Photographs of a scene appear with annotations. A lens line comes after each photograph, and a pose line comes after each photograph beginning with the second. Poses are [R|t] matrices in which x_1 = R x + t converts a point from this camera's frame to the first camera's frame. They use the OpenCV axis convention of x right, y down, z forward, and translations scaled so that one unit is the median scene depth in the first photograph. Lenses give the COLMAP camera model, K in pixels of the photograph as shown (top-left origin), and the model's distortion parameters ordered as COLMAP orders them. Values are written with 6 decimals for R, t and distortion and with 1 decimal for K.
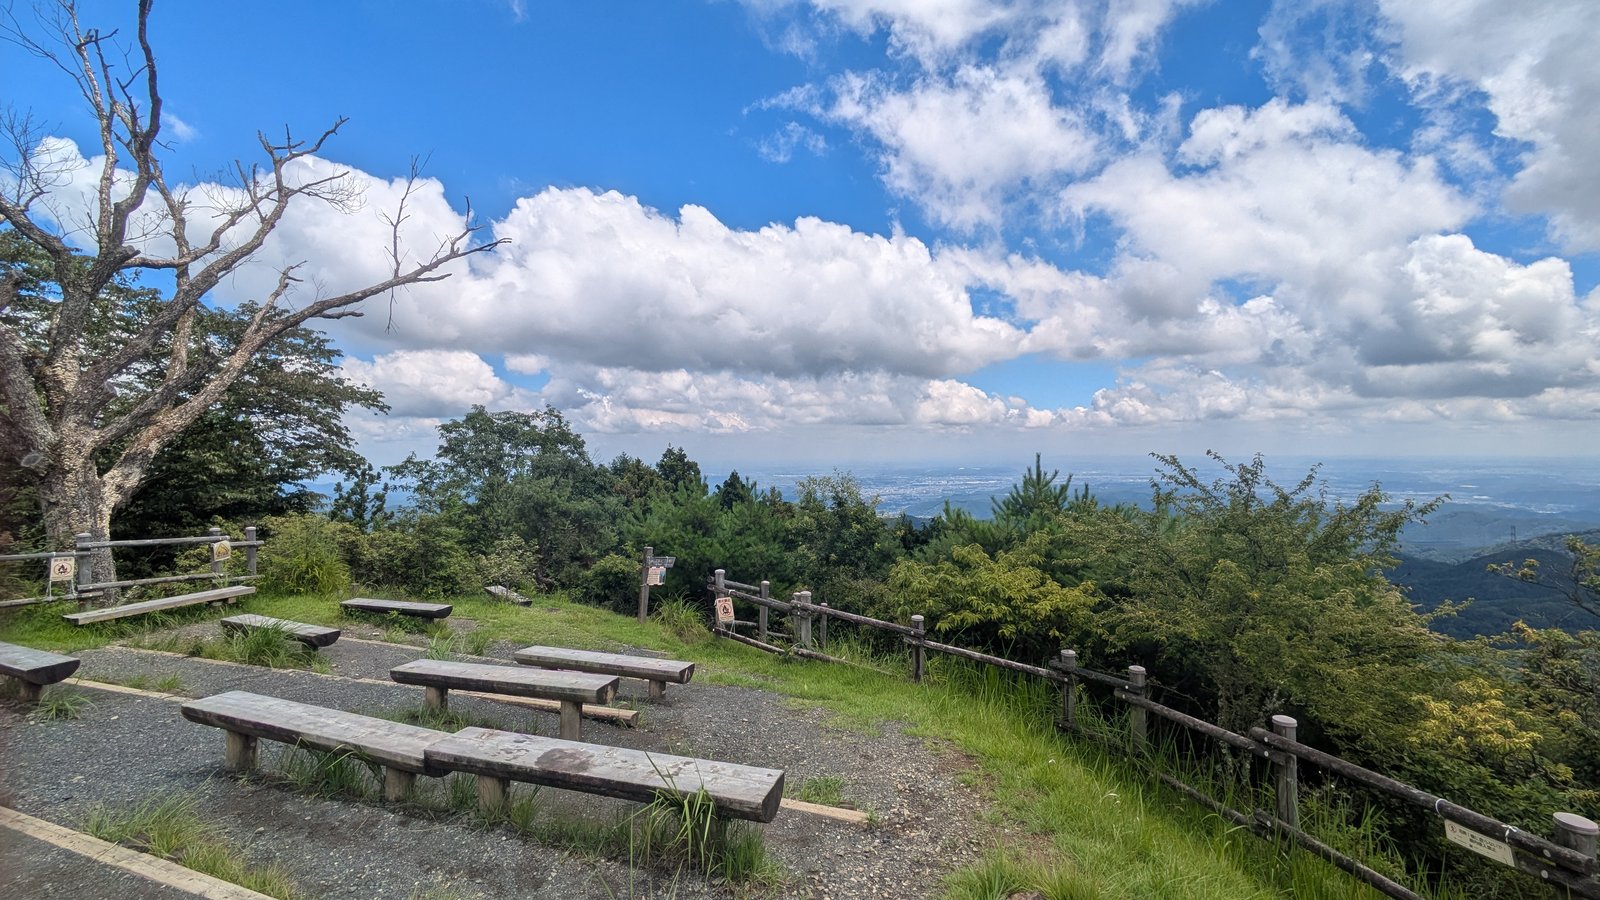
lens RADIAL K [[1068.6, 0, 800.0], [0, 1068.6, 450.0], [0, 0, 1]] dist [-0.000182, 0.001839]
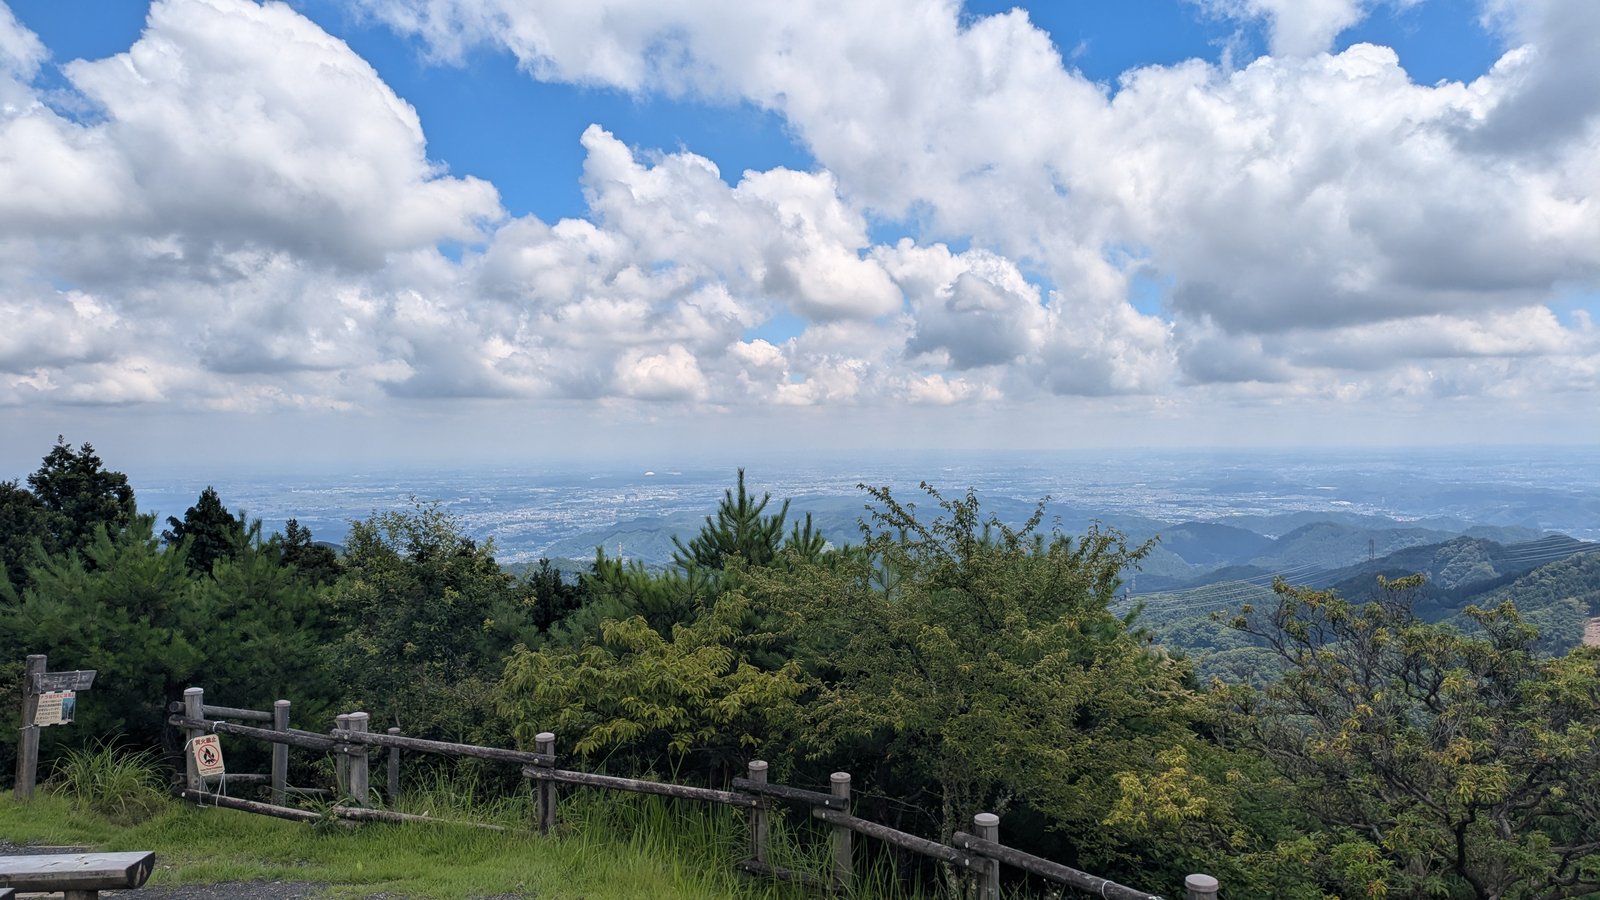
lens RADIAL K [[1046.6, 0, 801.9], [0, 1046.6, 515.5], [0, 0, 1]] dist [0.058830, -0.061015]
pose [[0.916087, -0.013188, 0.400764, -0.003134], [0.030577, 0.998846, -0.037024, 0.052379], [-0.399813, 0.046171, 0.915433, 0.356437]]
